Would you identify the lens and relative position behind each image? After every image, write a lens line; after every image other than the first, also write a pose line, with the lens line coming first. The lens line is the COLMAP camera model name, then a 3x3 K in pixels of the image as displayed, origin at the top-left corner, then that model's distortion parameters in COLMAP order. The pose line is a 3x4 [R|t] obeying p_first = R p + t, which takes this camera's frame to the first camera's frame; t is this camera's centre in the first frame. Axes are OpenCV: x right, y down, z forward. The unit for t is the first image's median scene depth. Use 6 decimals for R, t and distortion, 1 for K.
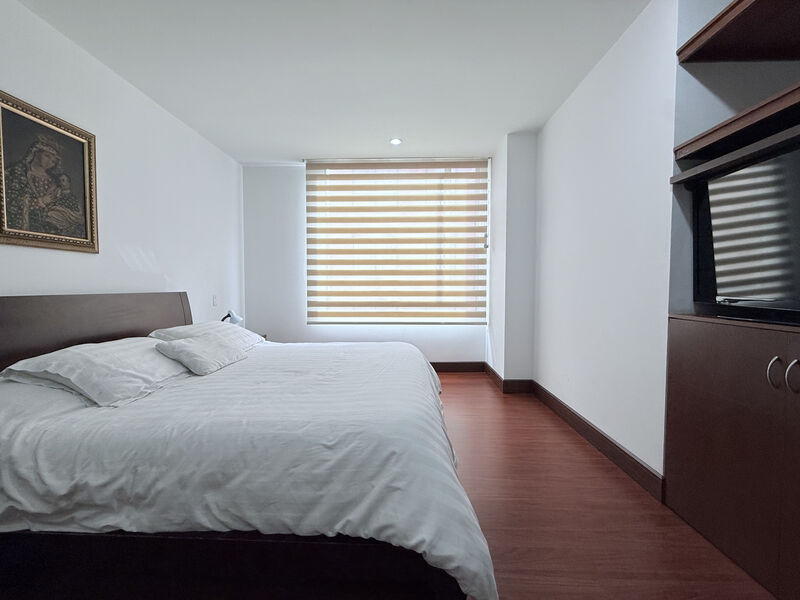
lens RADIAL K [[318.9, 0, 401.8], [0, 318.9, 300.3], [0, 0, 1]] dist [-0.003506, 0.000300]
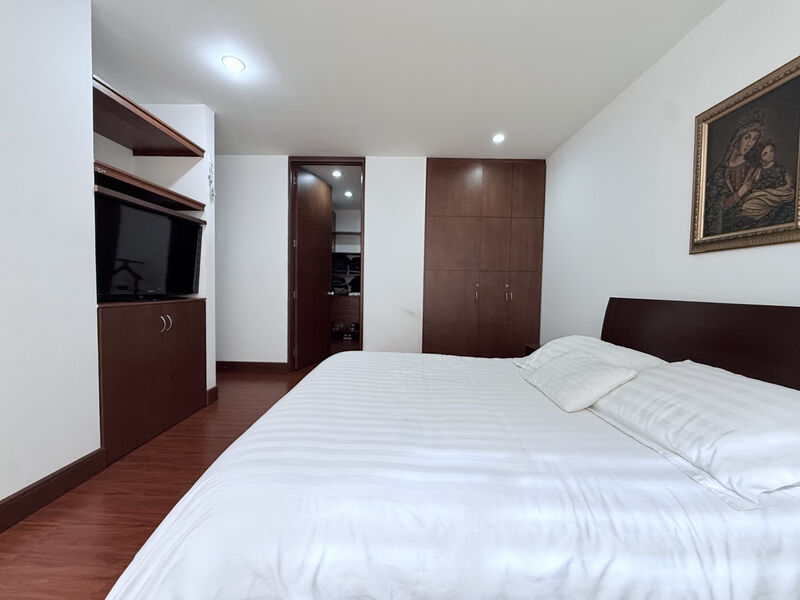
lens RADIAL K [[318.9, 0, 398.2], [0, 318.9, 299.3], [0, 0, 1]] dist [-0.003506, 0.000300]
pose [[-0.999702, -0.019345, -0.014867, -0.203594], [-0.020472, 0.996601, 0.079791, -0.081437], [0.013273, 0.080071, -0.996701, 1.937448]]
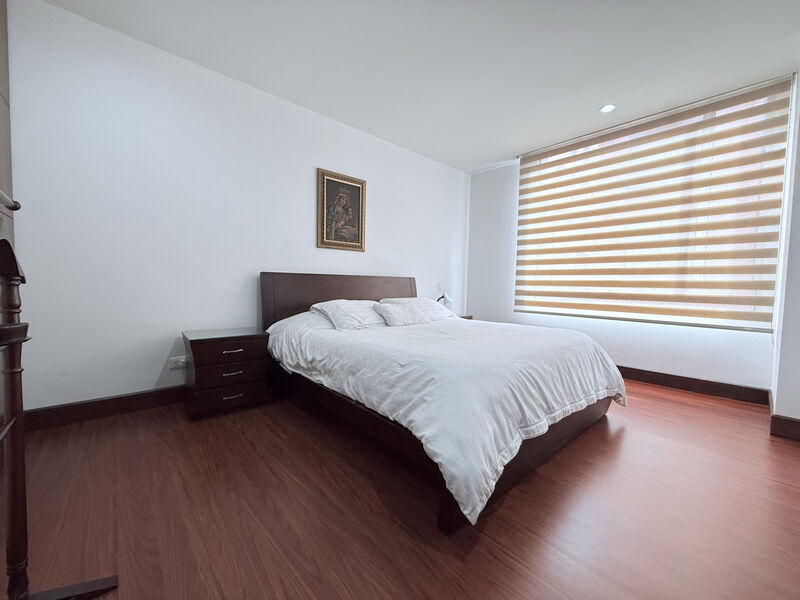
lens RADIAL K [[318.9, 0, 395.9], [0, 318.9, 298.5], [0, 0, 1]] dist [-0.003506, 0.000300]
pose [[0.681531, 0.047718, -0.730232, 0.482127], [-0.049694, 0.998586, 0.018875, 0.072622], [0.730100, 0.023424, 0.682939, -0.021458]]
